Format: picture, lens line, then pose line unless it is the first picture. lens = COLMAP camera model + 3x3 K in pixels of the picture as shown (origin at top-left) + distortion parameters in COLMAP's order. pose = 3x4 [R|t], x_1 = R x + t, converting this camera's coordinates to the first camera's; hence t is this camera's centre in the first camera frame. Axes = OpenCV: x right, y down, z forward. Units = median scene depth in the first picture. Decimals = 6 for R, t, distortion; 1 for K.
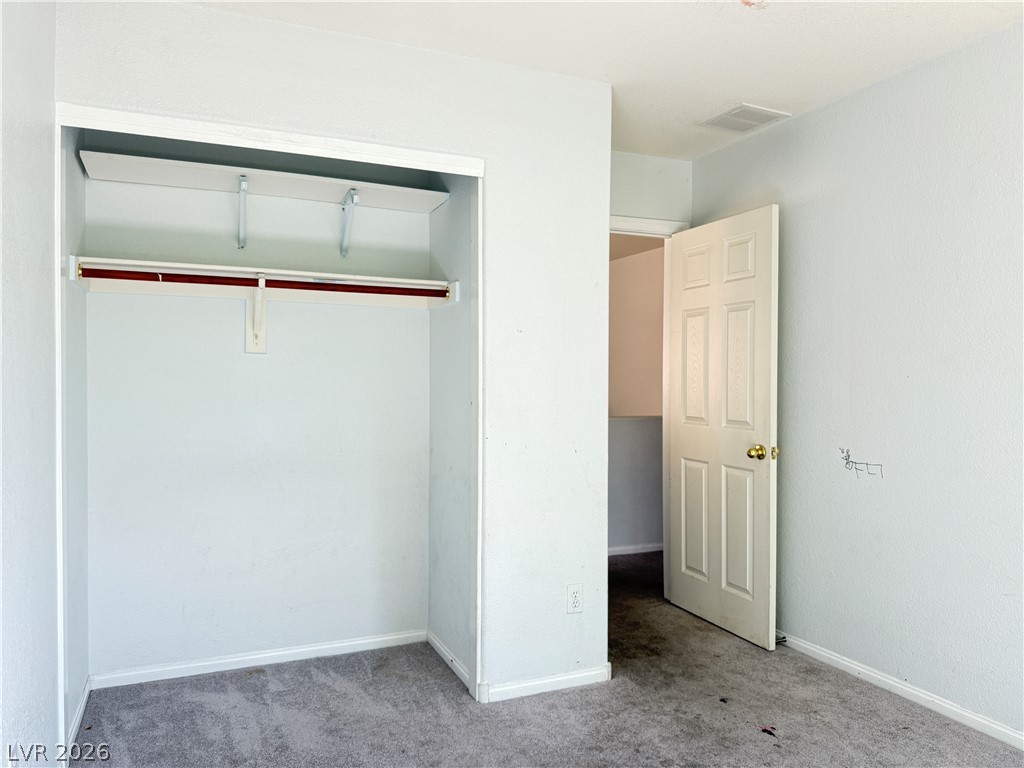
lens RADIAL K [[722.7, 0, 547.2], [0, 722.7, 388.0], [0, 0, 1]] dist [0.053287, -0.077080]
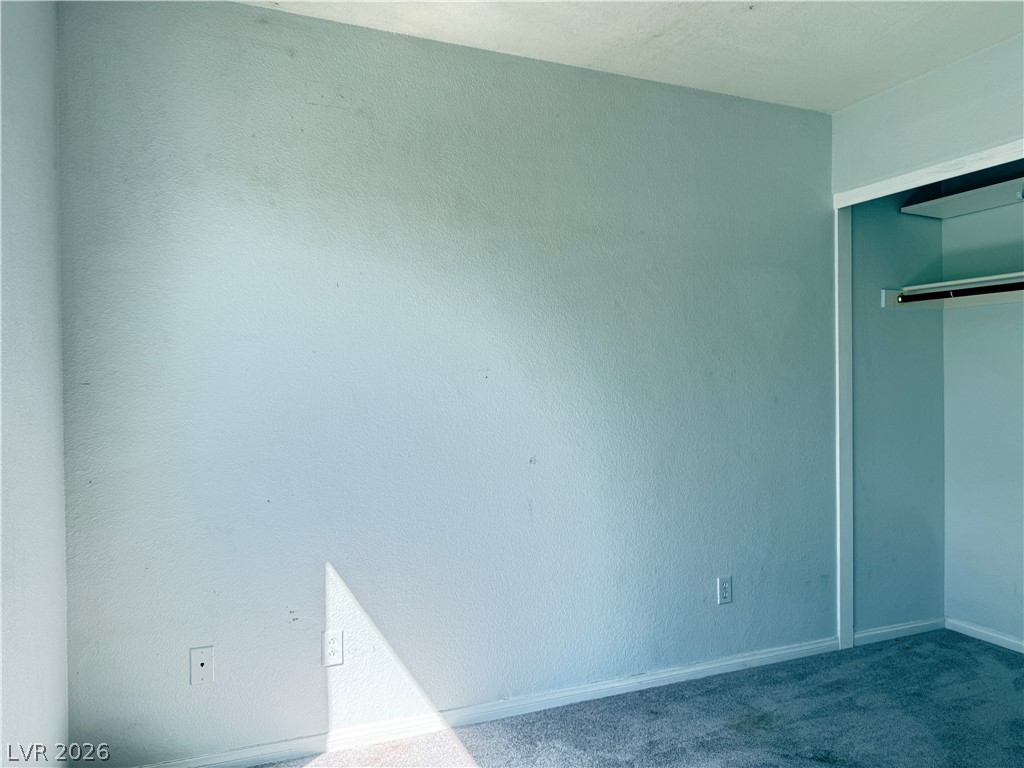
lens RADIAL K [[722.7, 0, 511.4], [0, 722.7, 384.3], [0, 0, 1]] dist [0.053287, -0.077080]
pose [[-0.009098, 0.000989, -0.999958, 0.700322], [-0.007171, 0.999974, 0.001054, 0.001143], [0.999933, 0.007181, -0.009091, 0.295222]]
